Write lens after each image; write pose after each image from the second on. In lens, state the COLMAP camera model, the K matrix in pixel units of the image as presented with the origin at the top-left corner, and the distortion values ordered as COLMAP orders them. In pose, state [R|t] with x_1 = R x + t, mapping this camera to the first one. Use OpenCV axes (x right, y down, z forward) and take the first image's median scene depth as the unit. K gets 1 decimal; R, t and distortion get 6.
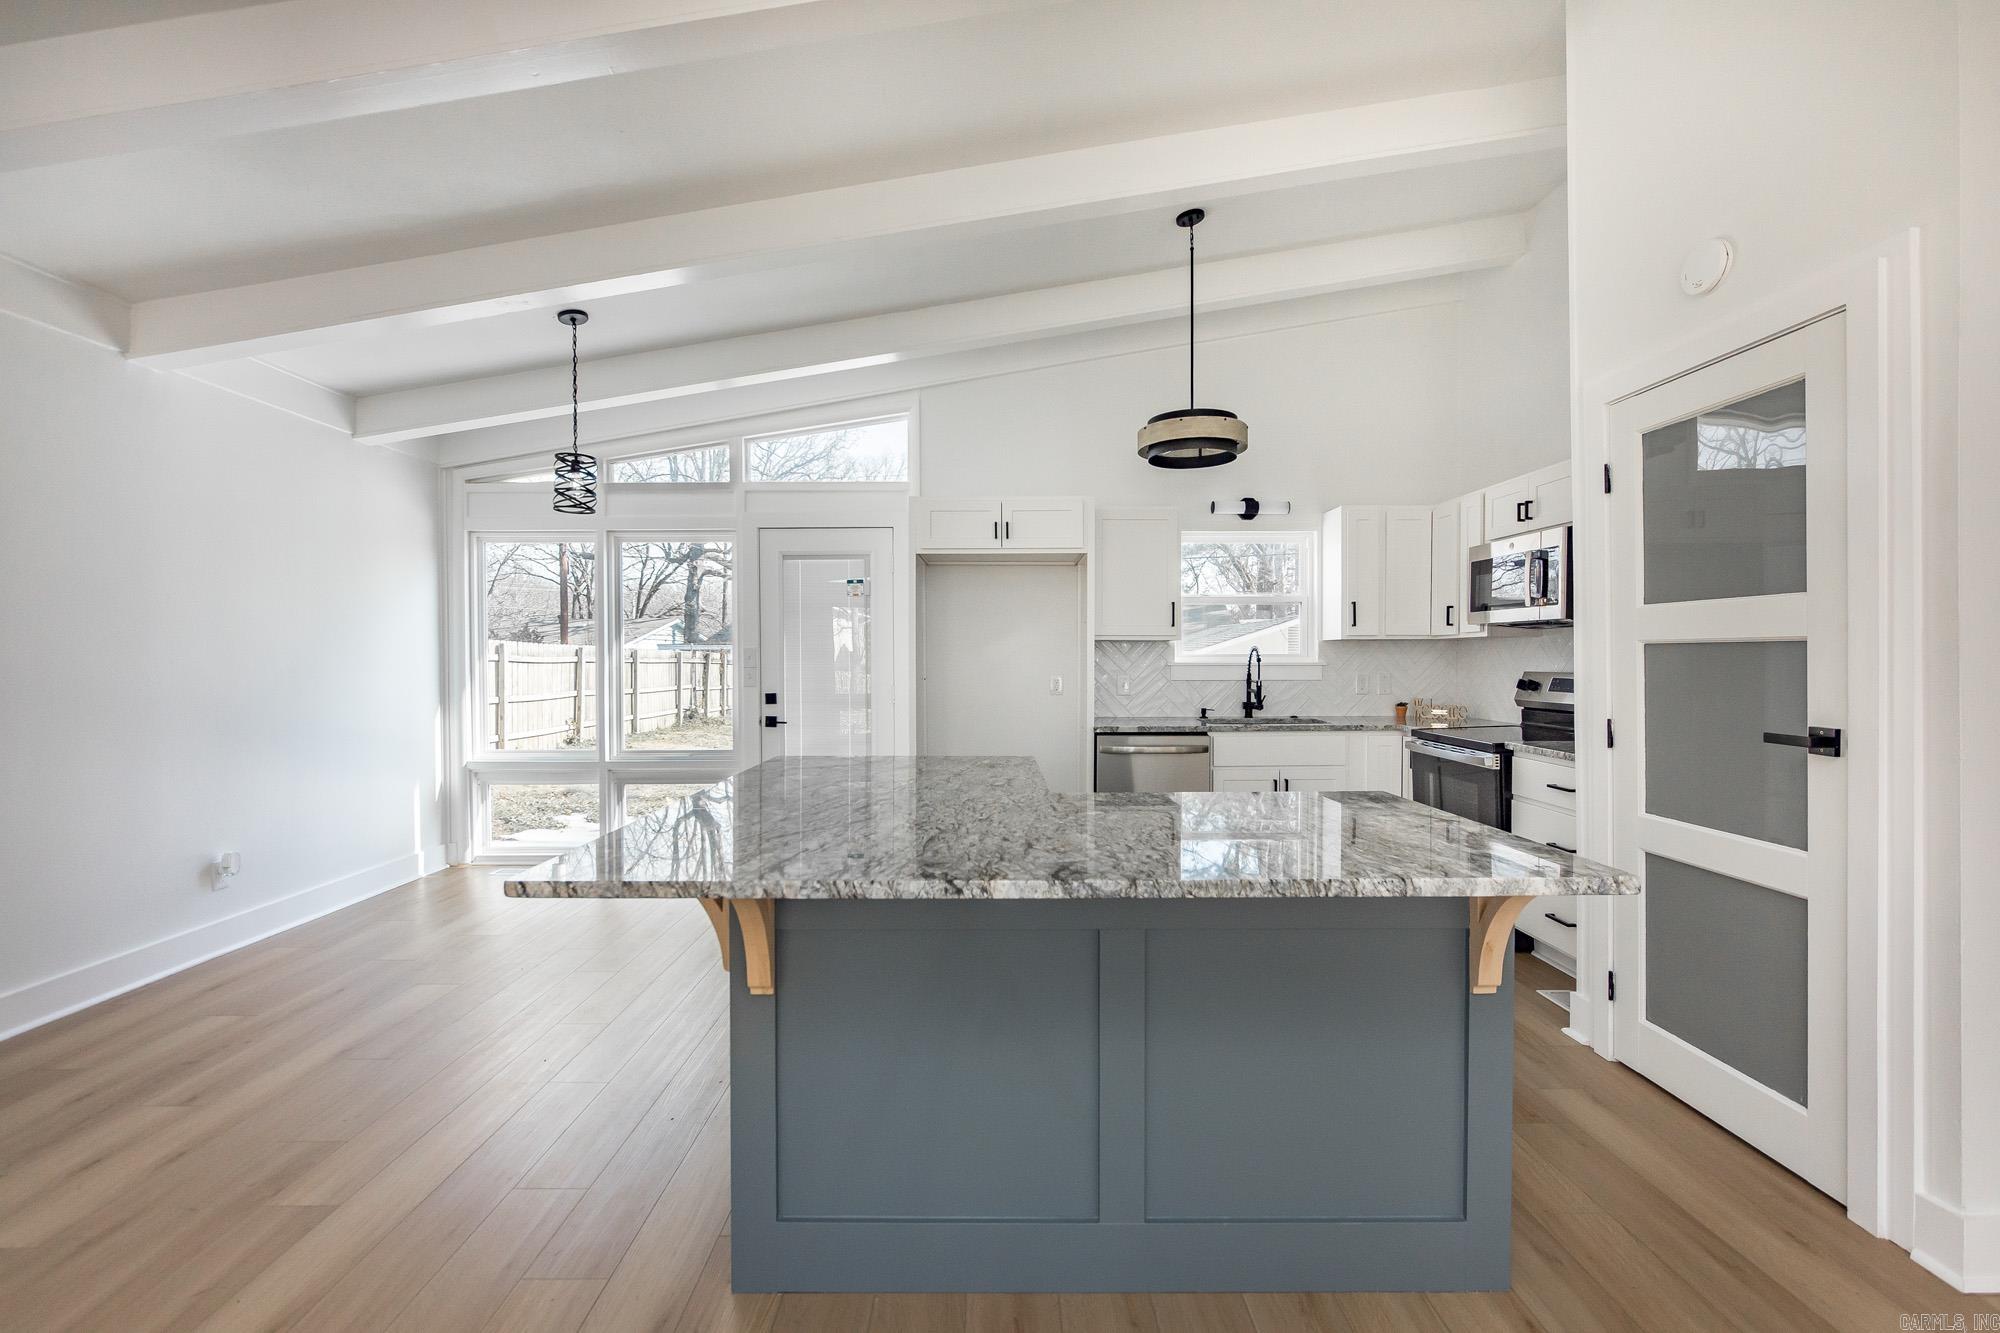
lens RADIAL K [[881.2, 0, 999.3], [0, 881.2, 670.5], [0, 0, 1]] dist [-0.022149, 0.009412]
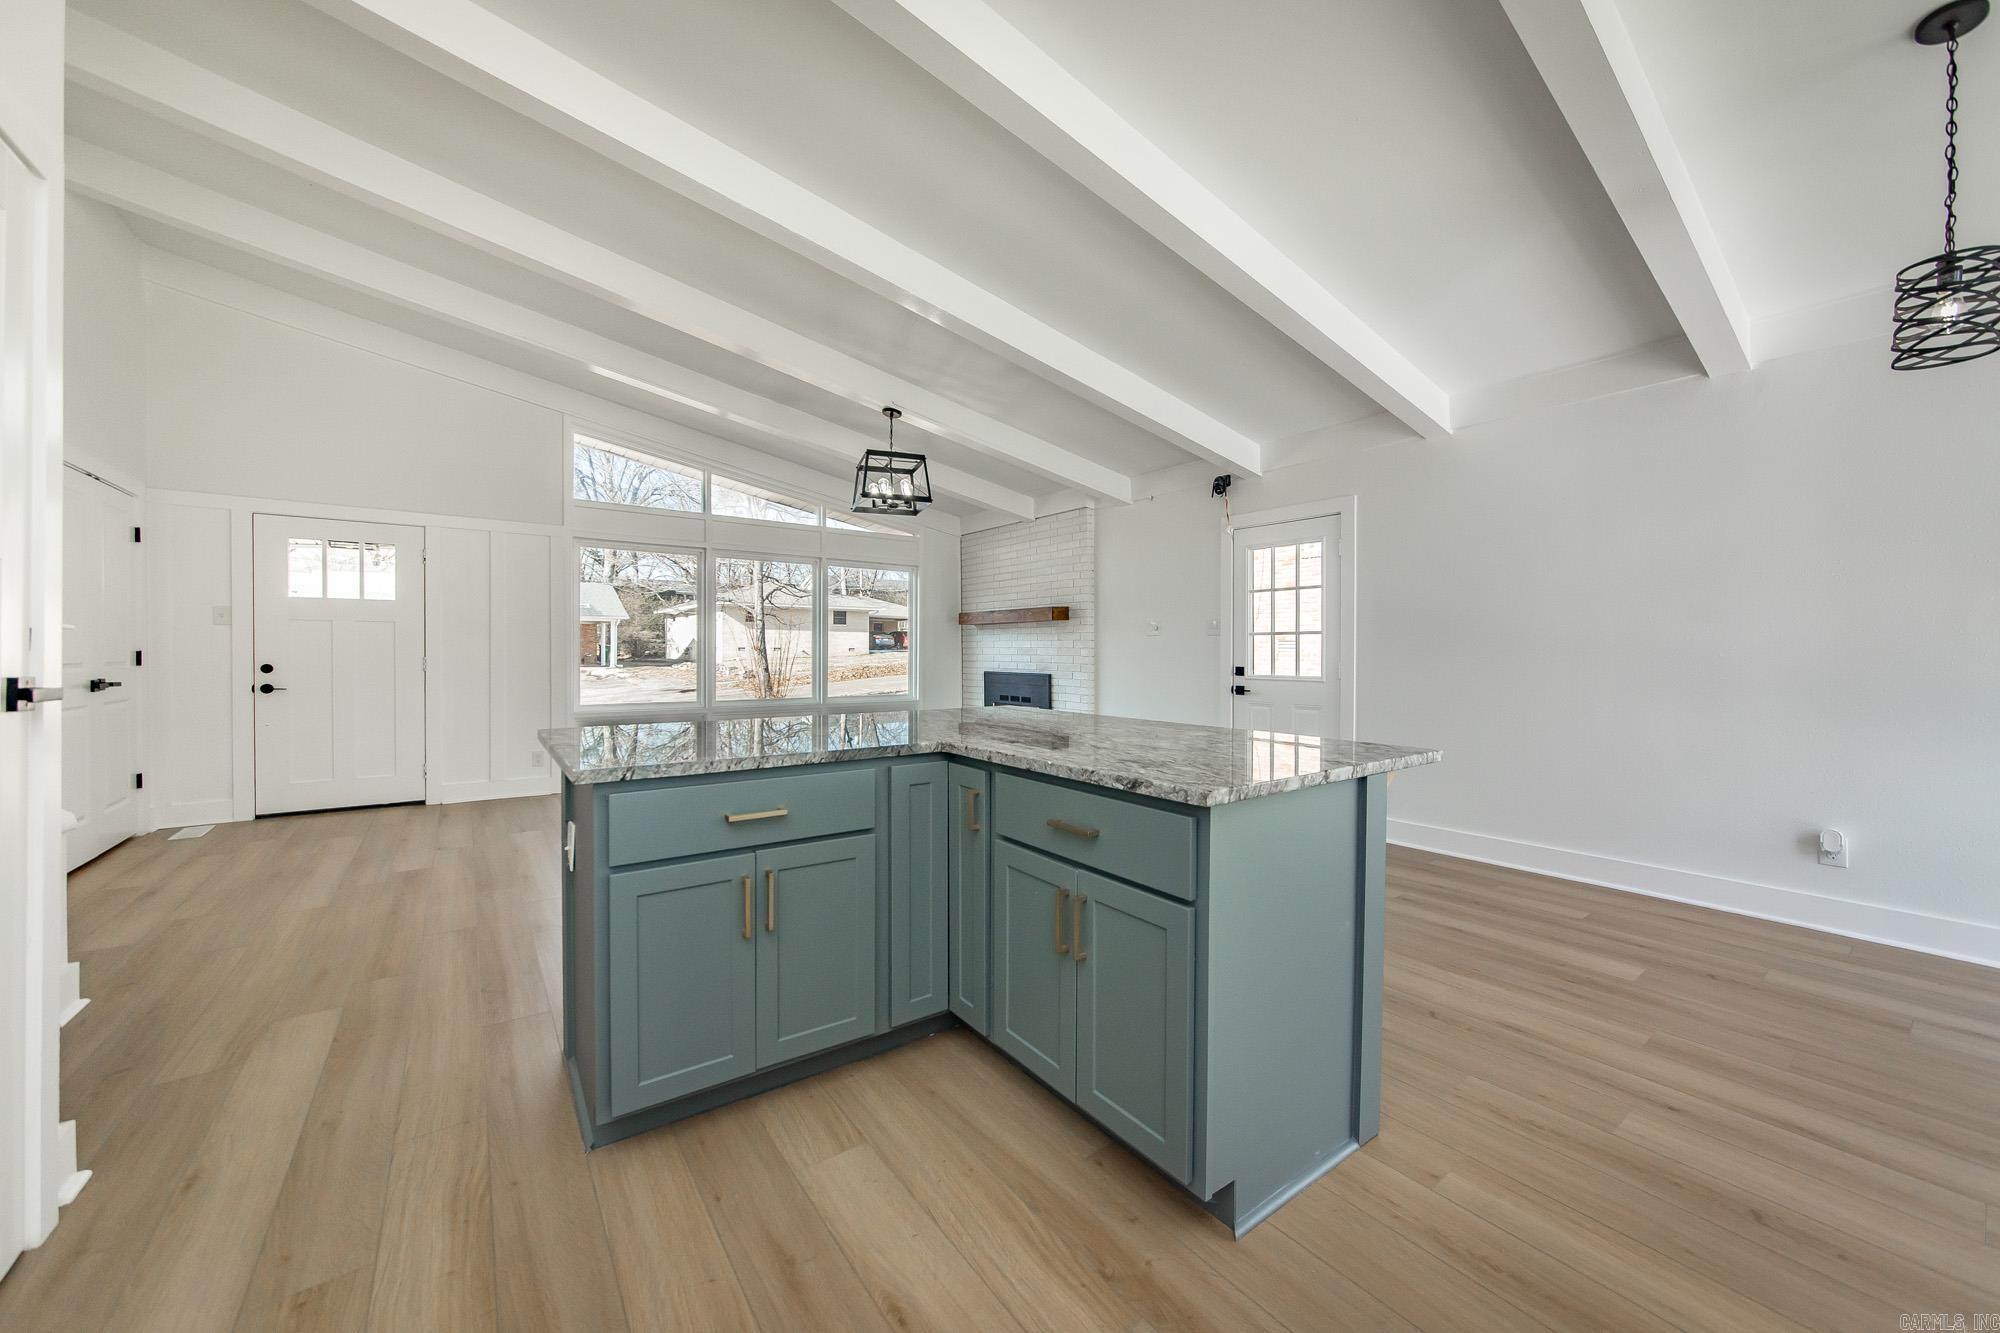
lens RADIAL K [[734.1, 0, 1000.5], [0, 734.1, 656.0], [0, 0, 1]] dist [-0.010152, -0.000164]
pose [[-0.812309, 0.000892, -0.583226, 0.258464], [-0.011096, 0.999794, 0.016984, 0.011170], [0.583122, 0.020267, -0.812132, 0.889493]]
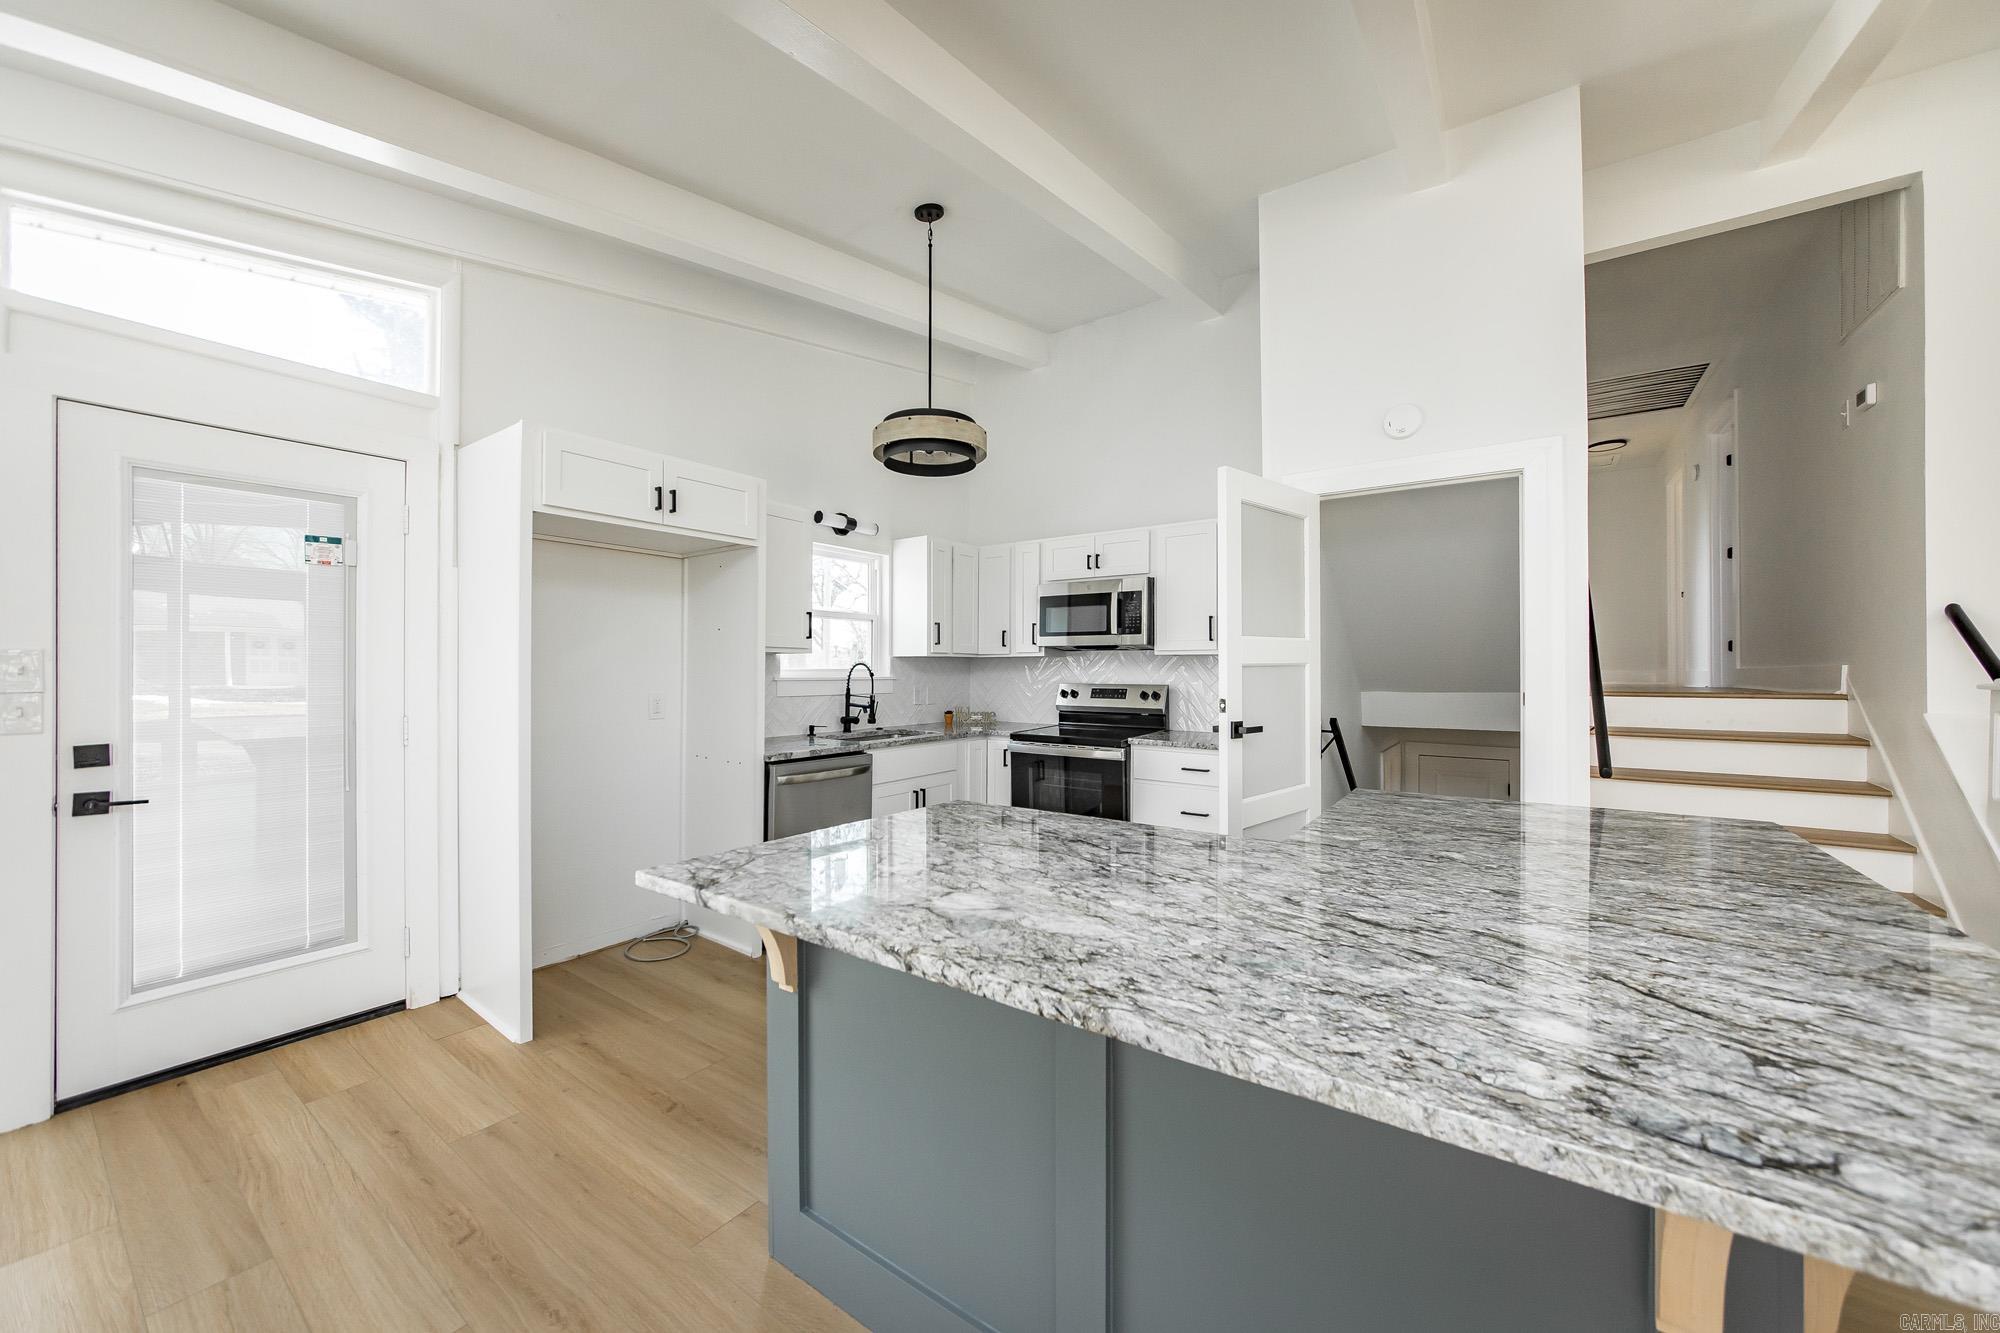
lens RADIAL K [[735.8, 0, 996.6], [0, 735.8, 669.0], [0, 0, 1]] dist [-0.020252, 0.005643]
pose [[0.587304, 0.004491, 0.809354, -0.329155], [0.008345, 0.999898, -0.011603, -0.007989], [-0.809324, 0.013569, 0.587206, 0.414538]]
